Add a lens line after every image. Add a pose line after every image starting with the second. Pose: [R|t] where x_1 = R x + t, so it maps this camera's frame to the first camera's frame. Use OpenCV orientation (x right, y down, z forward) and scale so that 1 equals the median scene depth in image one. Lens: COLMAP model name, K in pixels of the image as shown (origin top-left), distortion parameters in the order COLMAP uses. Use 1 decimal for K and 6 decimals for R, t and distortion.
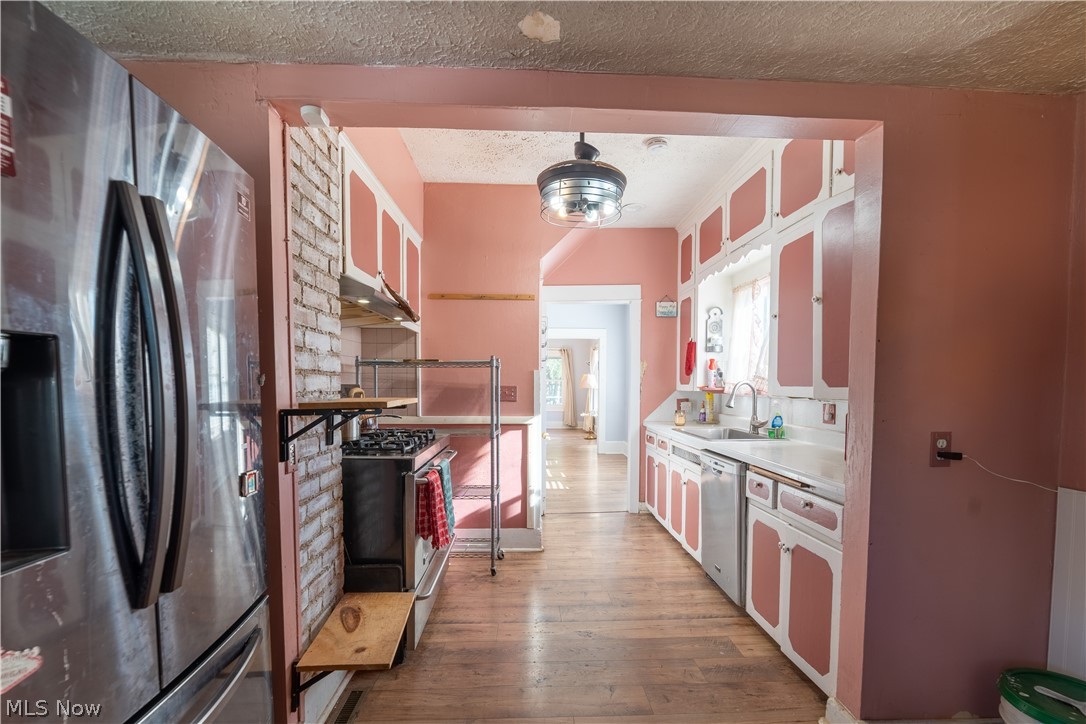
lens RADIAL K [[502.7, 0, 545.8], [0, 502.7, 409.7], [0, 0, 1]] dist [-0.017979, 0.012463]
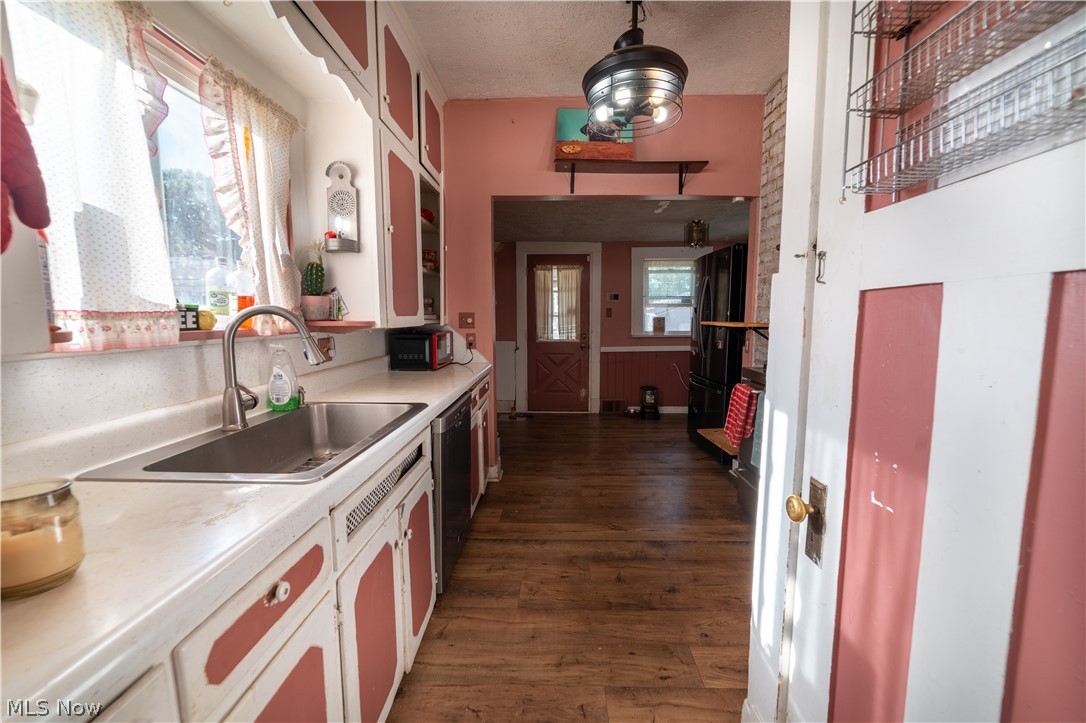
lens RADIAL K [[429.1, 0, 545.8], [0, 429.1, 365.3], [0, 0, 1]] dist [-0.003394, 0.000319]
pose [[-0.997106, -0.007180, 0.075687, 0.152449], [0.005431, 0.986259, 0.165120, -0.082197], [-0.075832, 0.165053, -0.983365, 1.707369]]
